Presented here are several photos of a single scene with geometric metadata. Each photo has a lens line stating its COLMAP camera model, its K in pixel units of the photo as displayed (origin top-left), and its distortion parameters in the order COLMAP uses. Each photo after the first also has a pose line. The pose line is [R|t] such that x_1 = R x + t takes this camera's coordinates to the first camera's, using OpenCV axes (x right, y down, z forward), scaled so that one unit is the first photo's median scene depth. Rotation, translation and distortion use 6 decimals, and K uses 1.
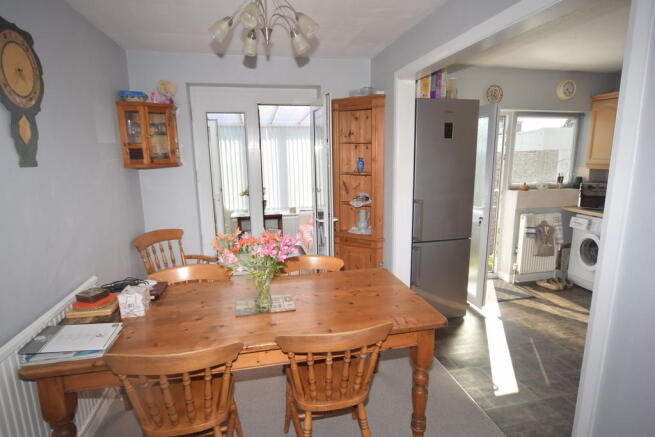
lens RADIAL K [[348.6, 0, 328.7], [0, 348.6, 221.0], [0, 0, 1]] dist [-0.021002, 0.005678]
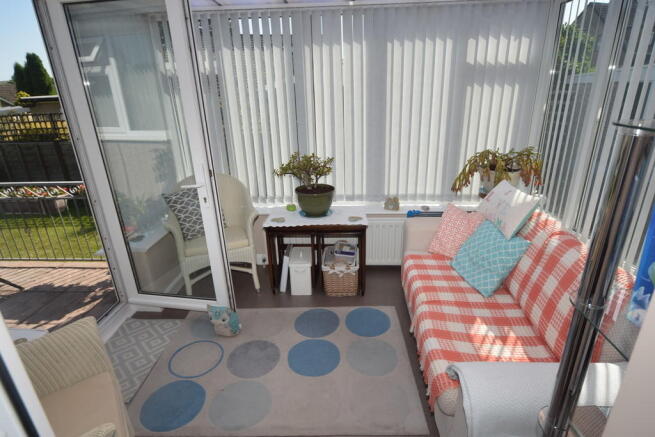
lens RADIAL K [[348.6, 0, 328.1], [0, 348.6, 213.7], [0, 0, 1]] dist [-0.021002, 0.005678]
pose [[0.965407, 0.081205, -0.247782, -0.070990], [-0.035400, 0.982289, 0.183999, -0.102375], [0.258335, -0.168862, 0.951183, 0.546574]]
